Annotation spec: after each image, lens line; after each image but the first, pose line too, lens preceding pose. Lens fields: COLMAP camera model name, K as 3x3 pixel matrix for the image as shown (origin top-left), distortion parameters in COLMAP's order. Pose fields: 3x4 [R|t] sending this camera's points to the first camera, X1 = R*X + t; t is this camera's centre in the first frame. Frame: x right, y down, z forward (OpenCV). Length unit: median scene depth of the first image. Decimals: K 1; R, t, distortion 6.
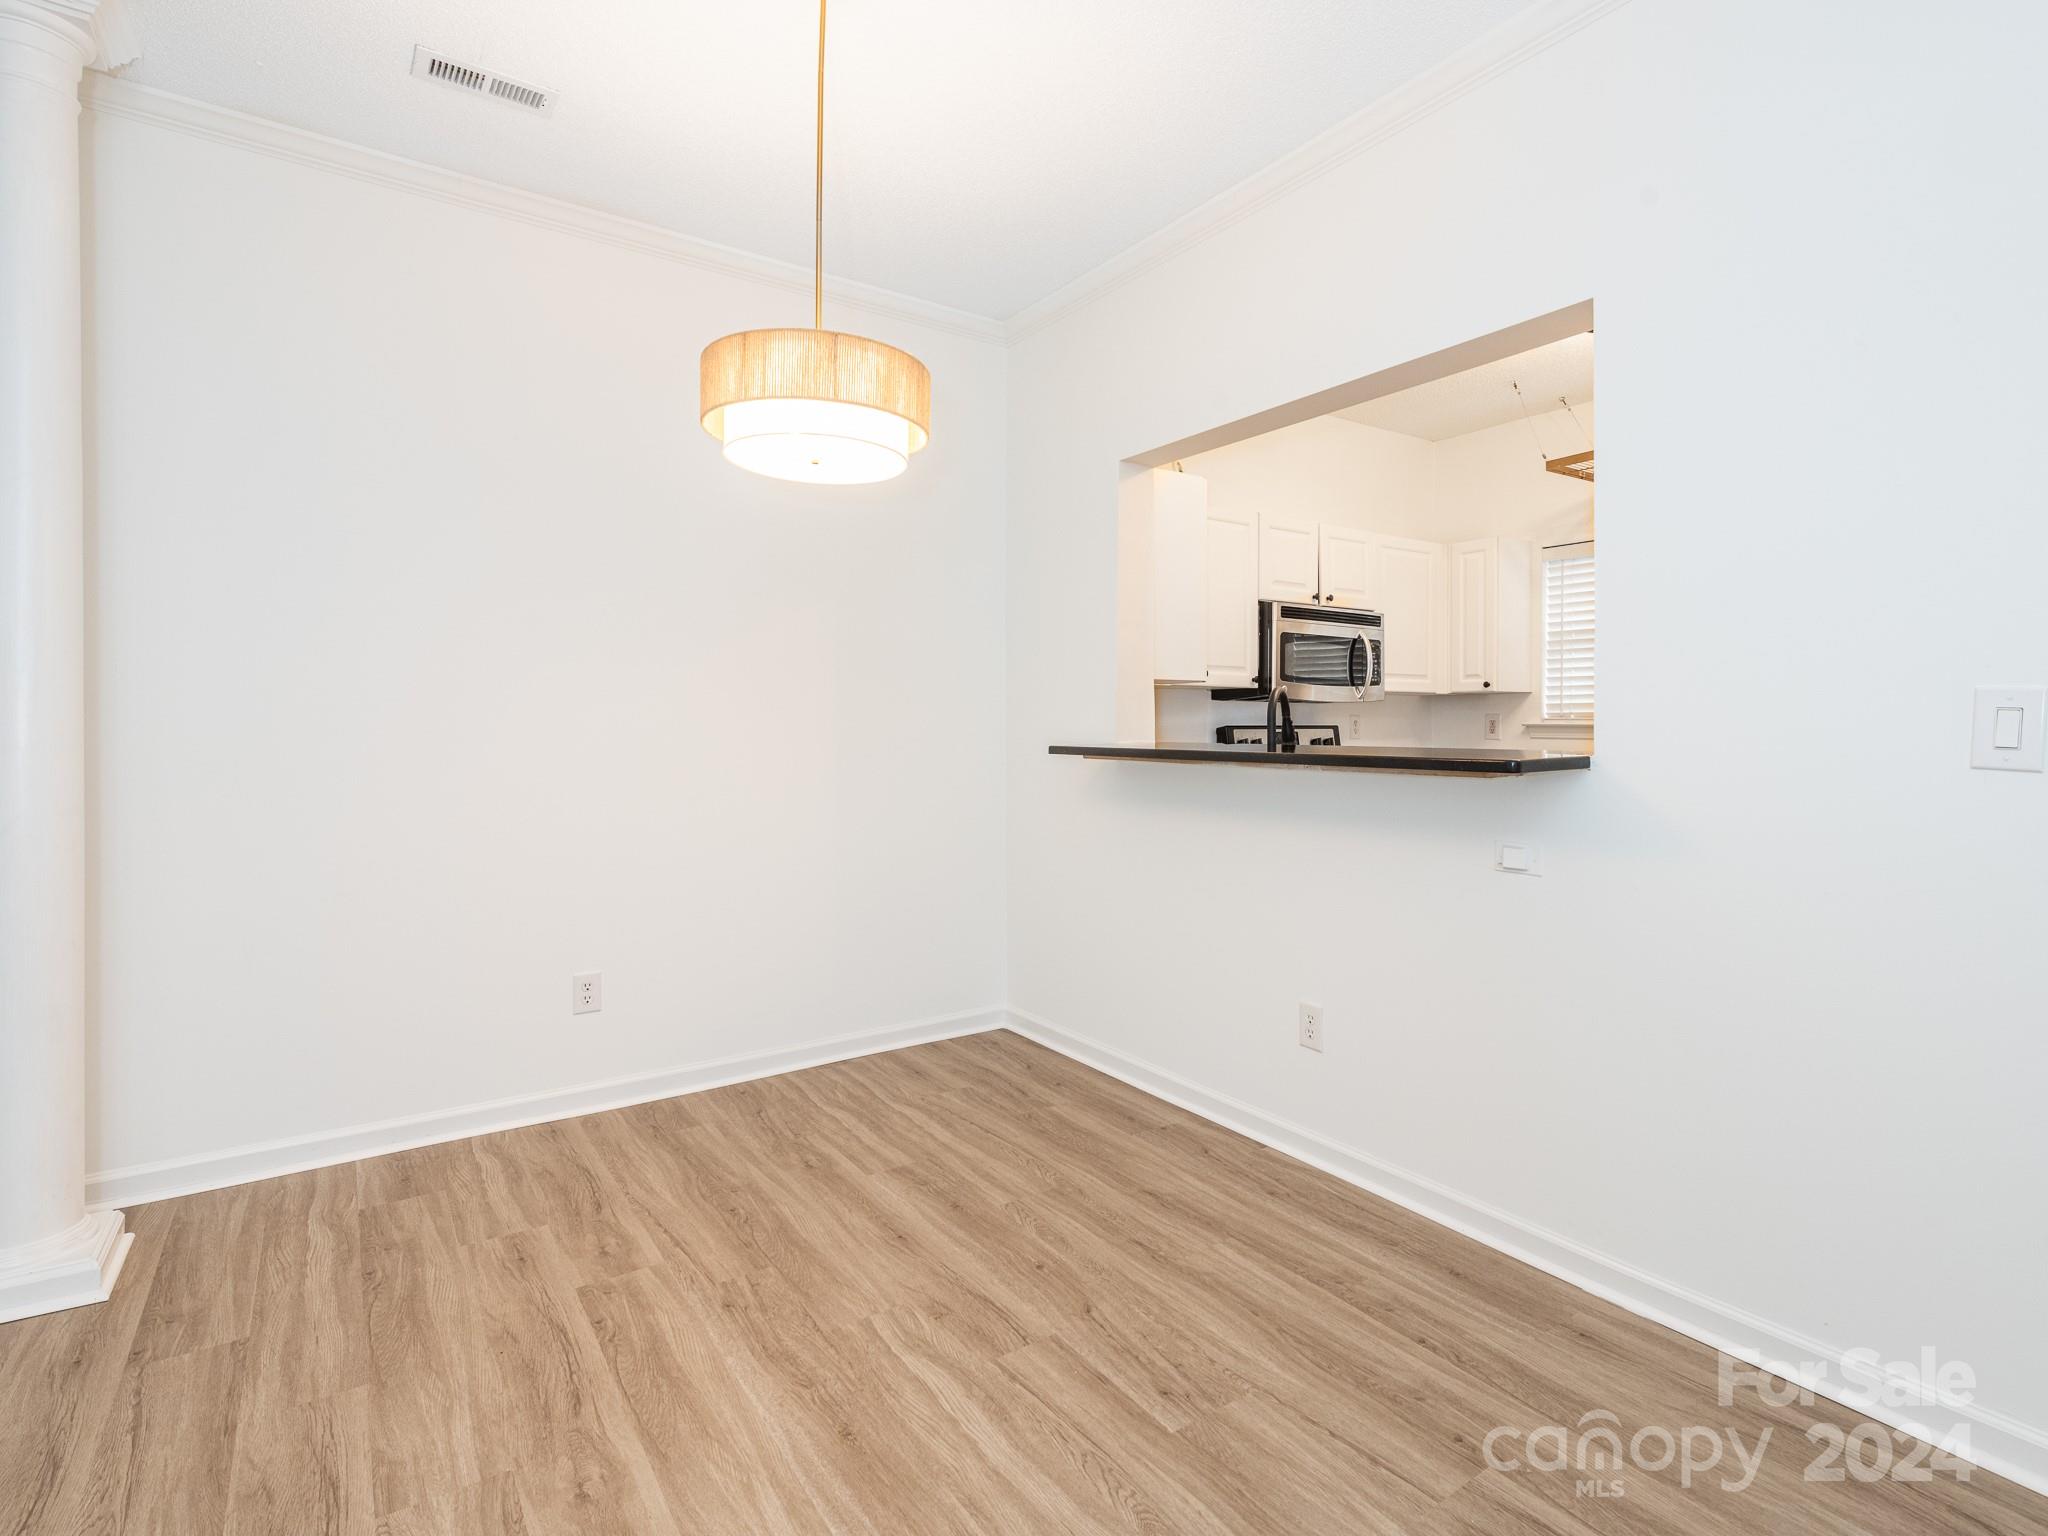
lens RADIAL K [[1065.5, 0, 1023.9], [0, 1065.5, 762.3], [0, 0, 1]] dist [-0.002345, -0.001711]
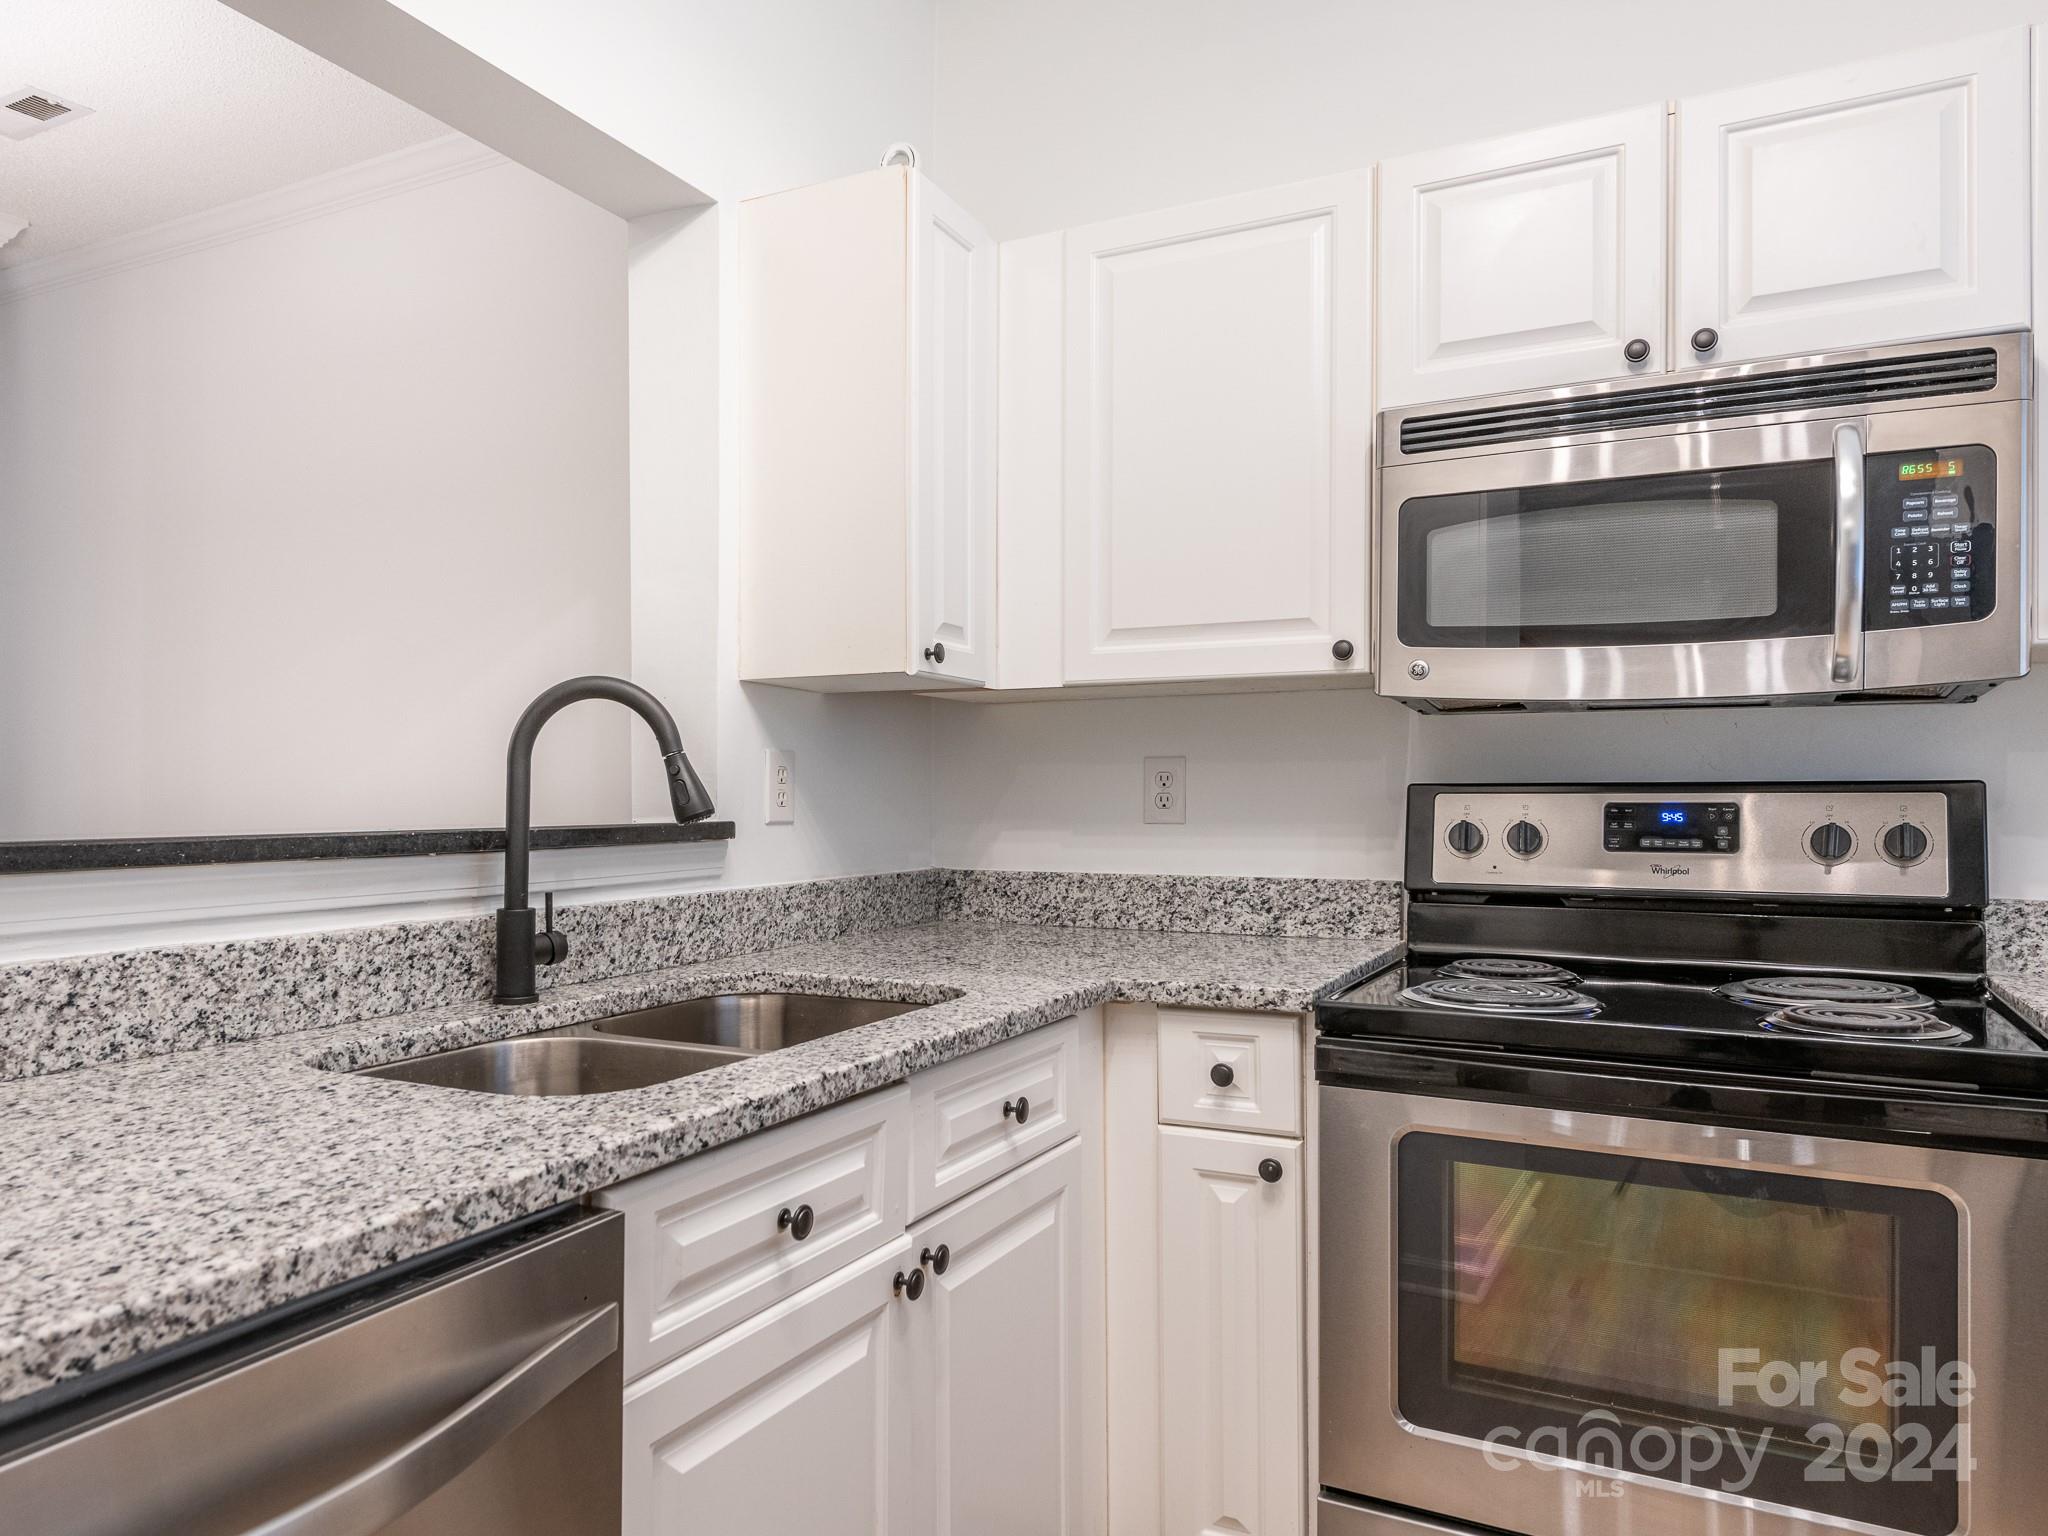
lens RADIAL K [[1422.8, 0, 914.3], [0, 1422.8, 800.1], [0, 0, 1]] dist [0.029687, -0.018531]
pose [[0.424804, 0.008253, -0.905248, 0.715743], [-0.026457, 0.999645, -0.003302, -0.028972], [0.904899, 0.025353, 0.424871, 0.837117]]
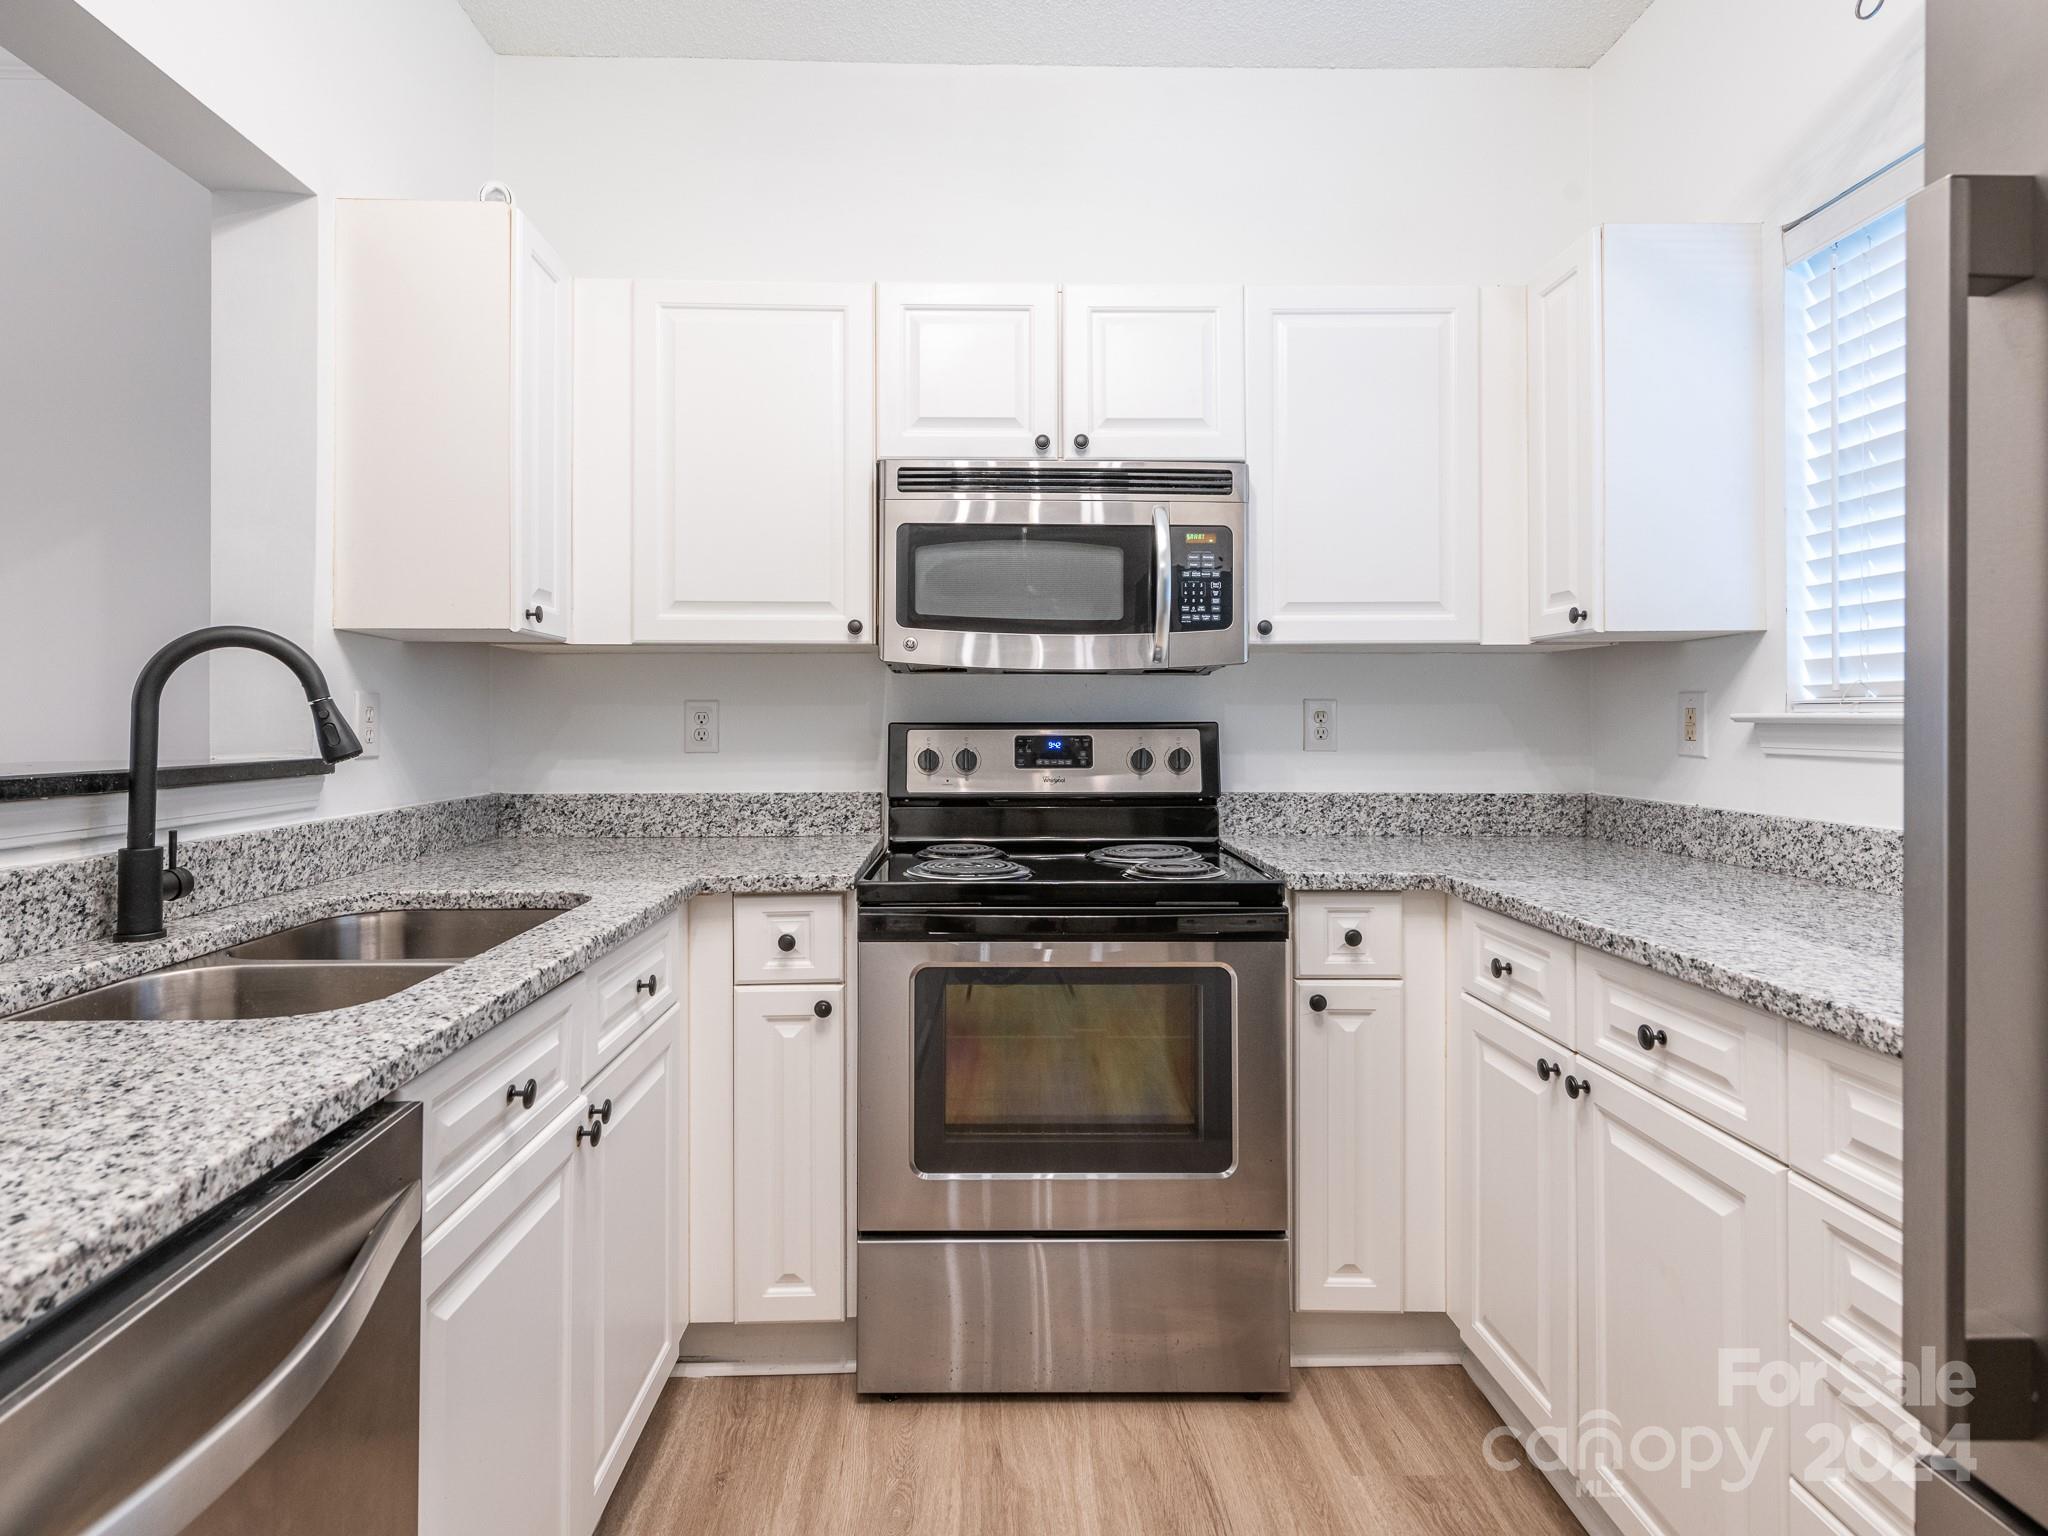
lens RADIAL K [[1142.1, 0, 1002.7], [0, 1142.1, 709.2], [0, 0, 1]] dist [0.018489, -0.010605]
pose [[0.822476, -0.001588, -0.568798, 0.697856], [-0.019052, 0.999358, -0.030340, -0.032183], [0.568481, 0.035791, 0.821918, 0.761272]]
